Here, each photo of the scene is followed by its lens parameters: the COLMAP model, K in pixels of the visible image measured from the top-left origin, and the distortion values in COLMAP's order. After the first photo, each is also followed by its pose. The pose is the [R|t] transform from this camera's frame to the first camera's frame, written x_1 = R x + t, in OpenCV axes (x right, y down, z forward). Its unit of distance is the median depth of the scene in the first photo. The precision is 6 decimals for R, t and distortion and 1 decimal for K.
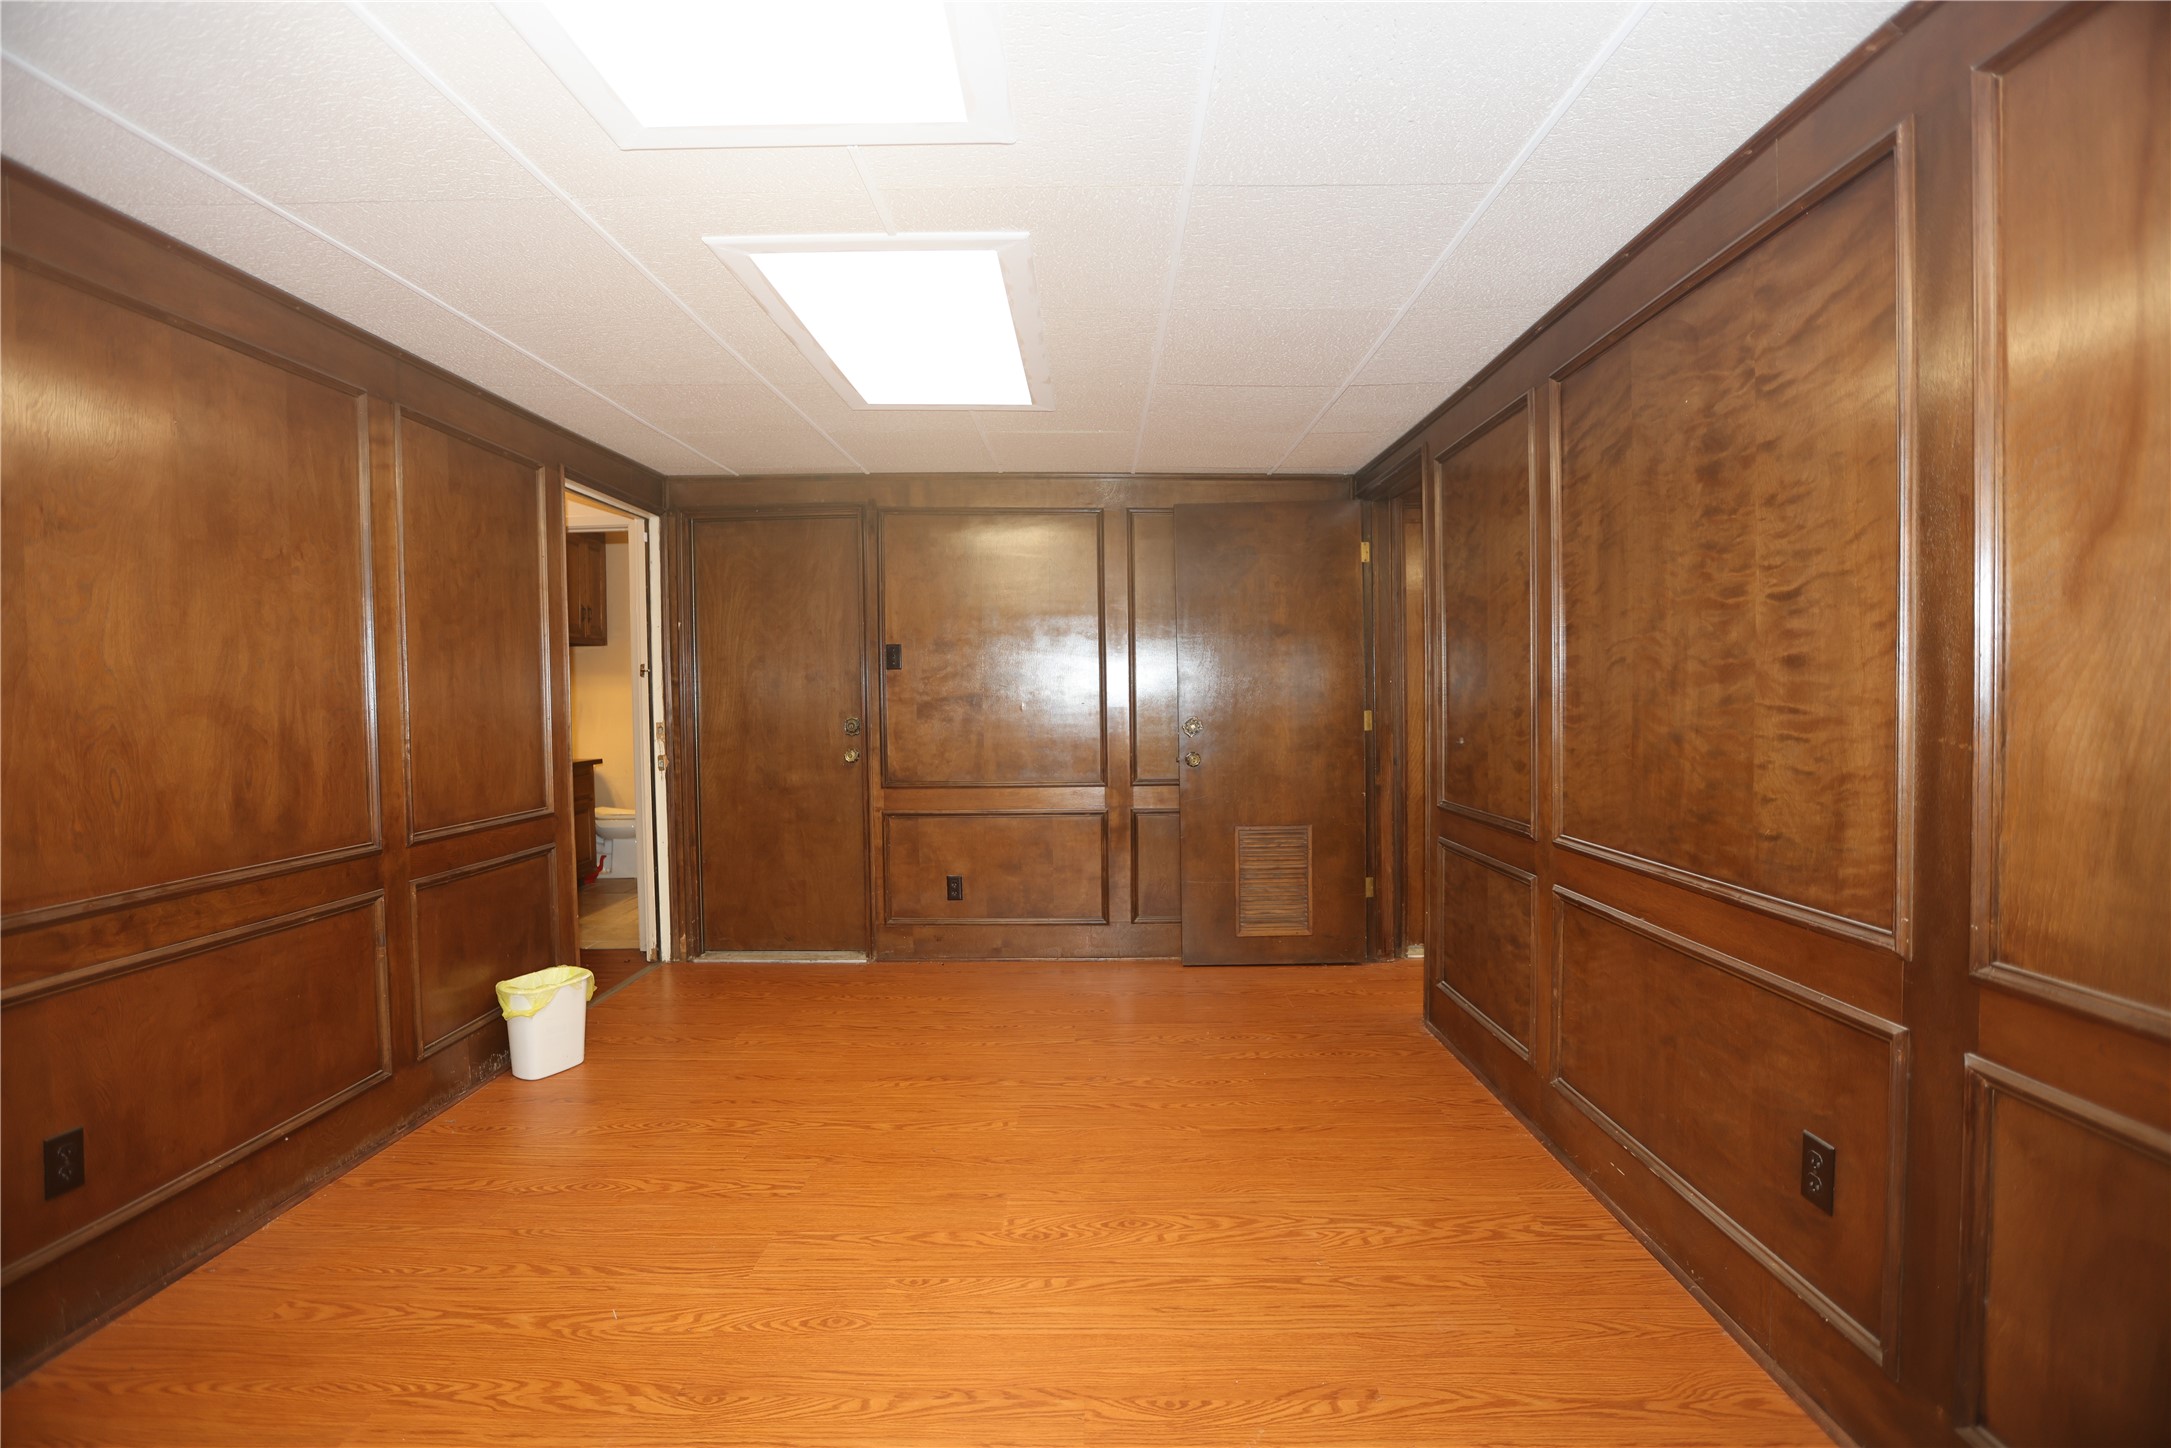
lens RADIAL K [[996.3, 0, 1083.5], [0, 996.3, 719.1], [0, 0, 1]] dist [-0.018552, -0.000026]
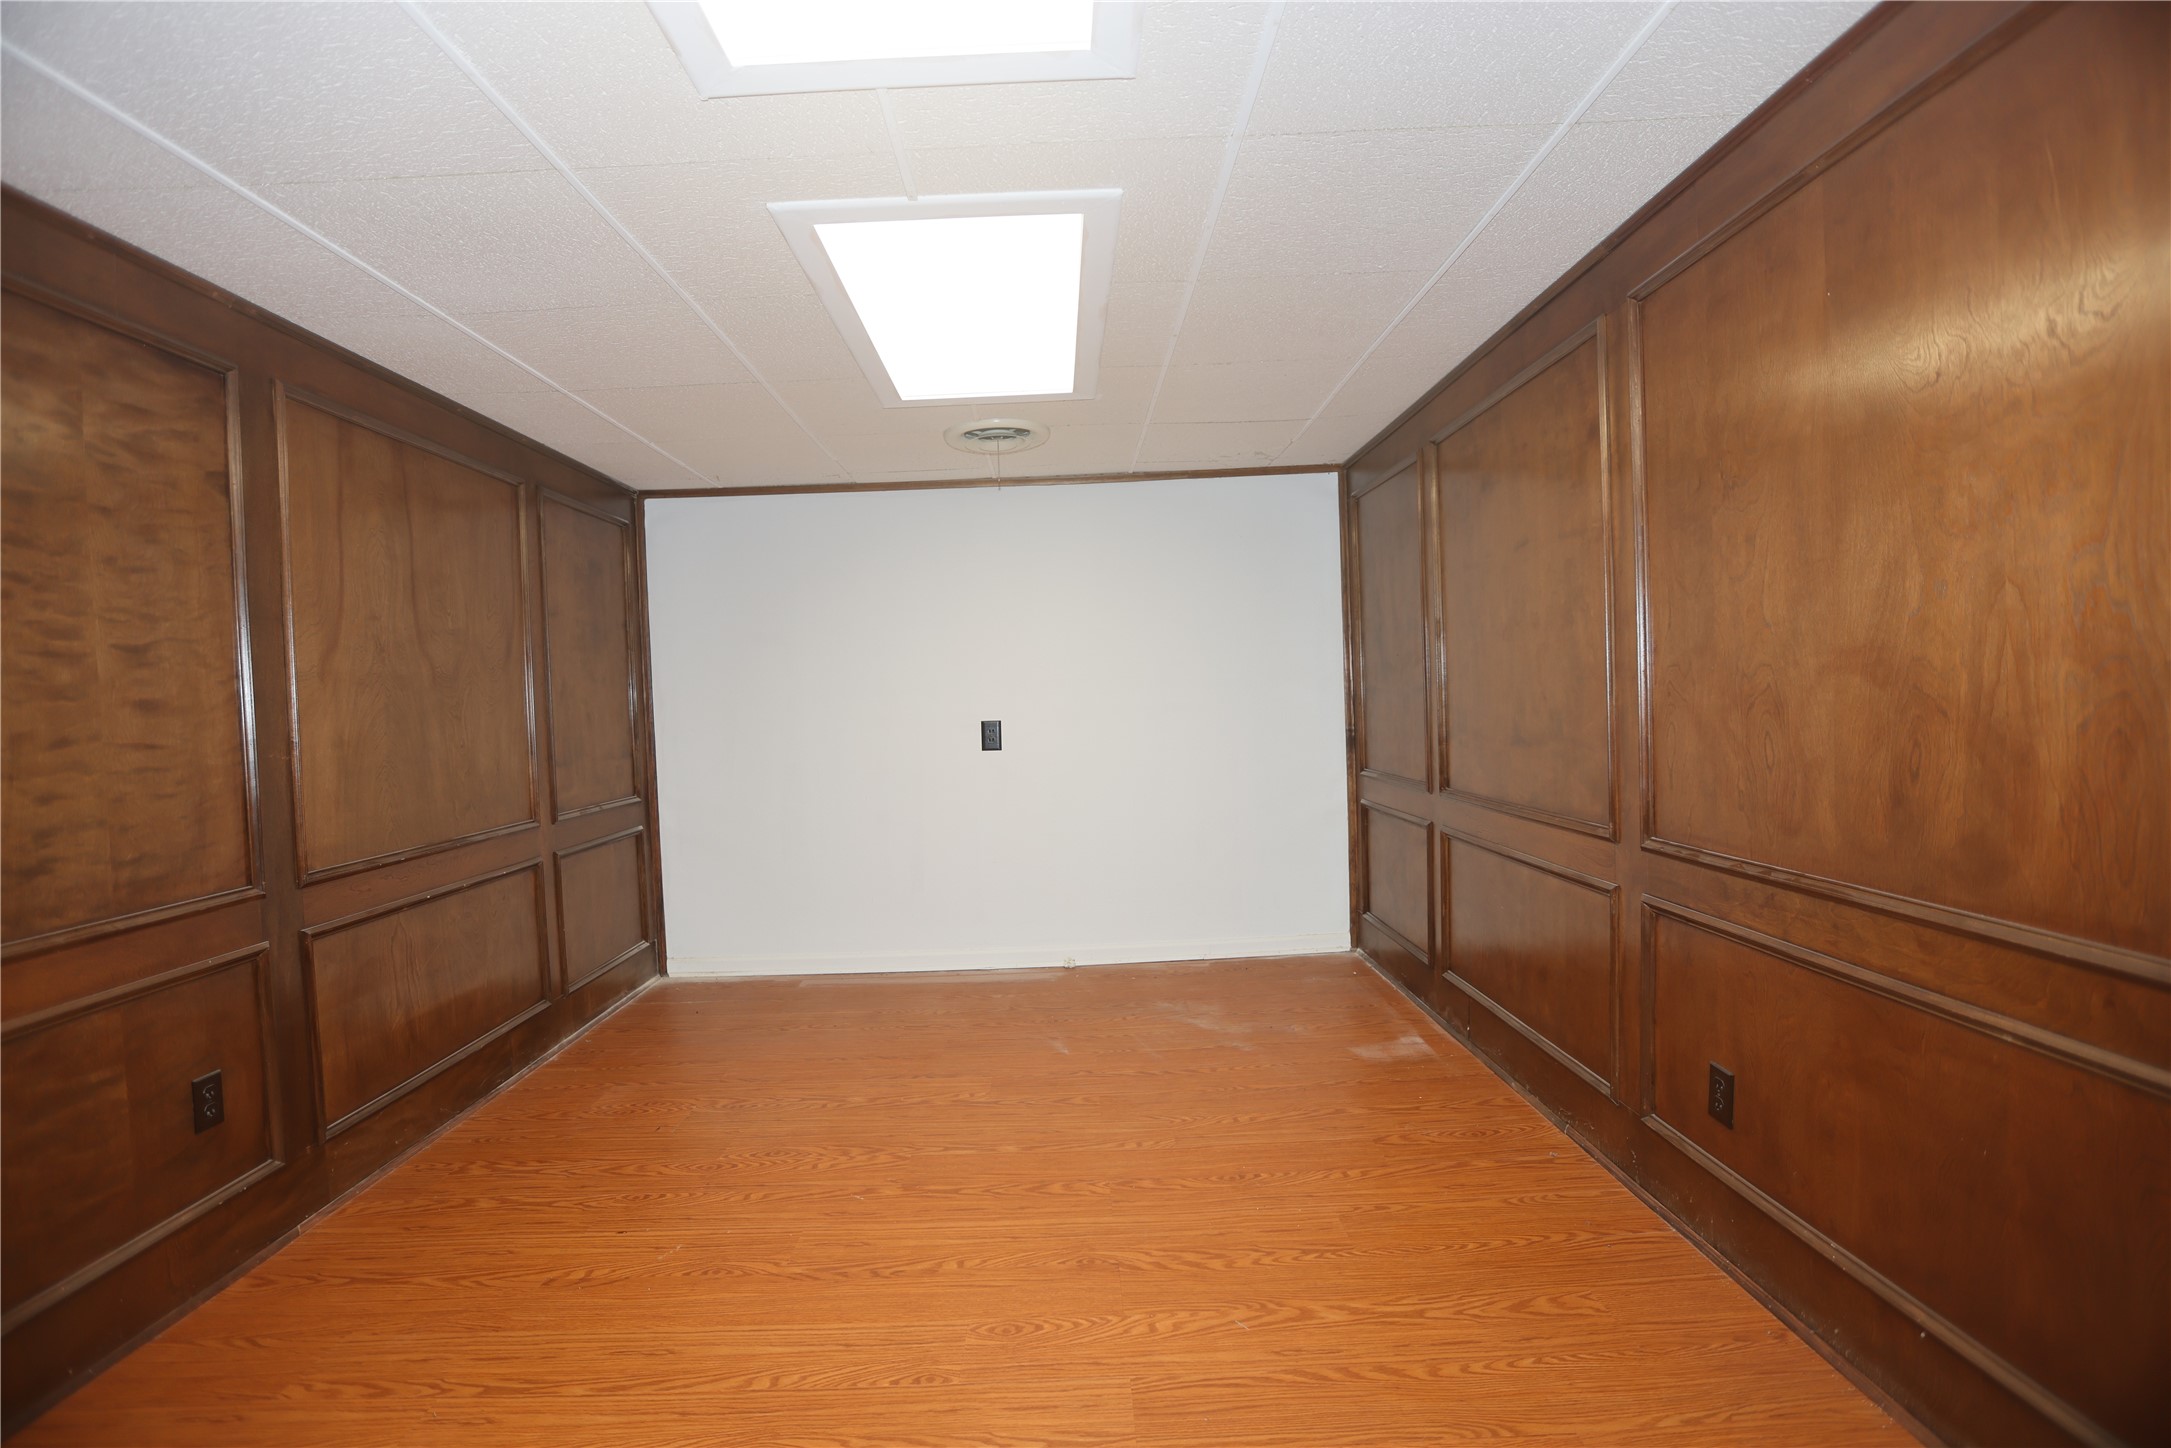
lens RADIAL K [[996.3, 0, 1085.5], [0, 996.3, 729.7], [0, 0, 1]] dist [-0.018552, -0.000026]
pose [[-0.998064, 0.051071, -0.035491, -0.321378], [0.049083, 0.997290, 0.054806, -0.033460], [0.038194, 0.052958, -0.997866, 1.934314]]
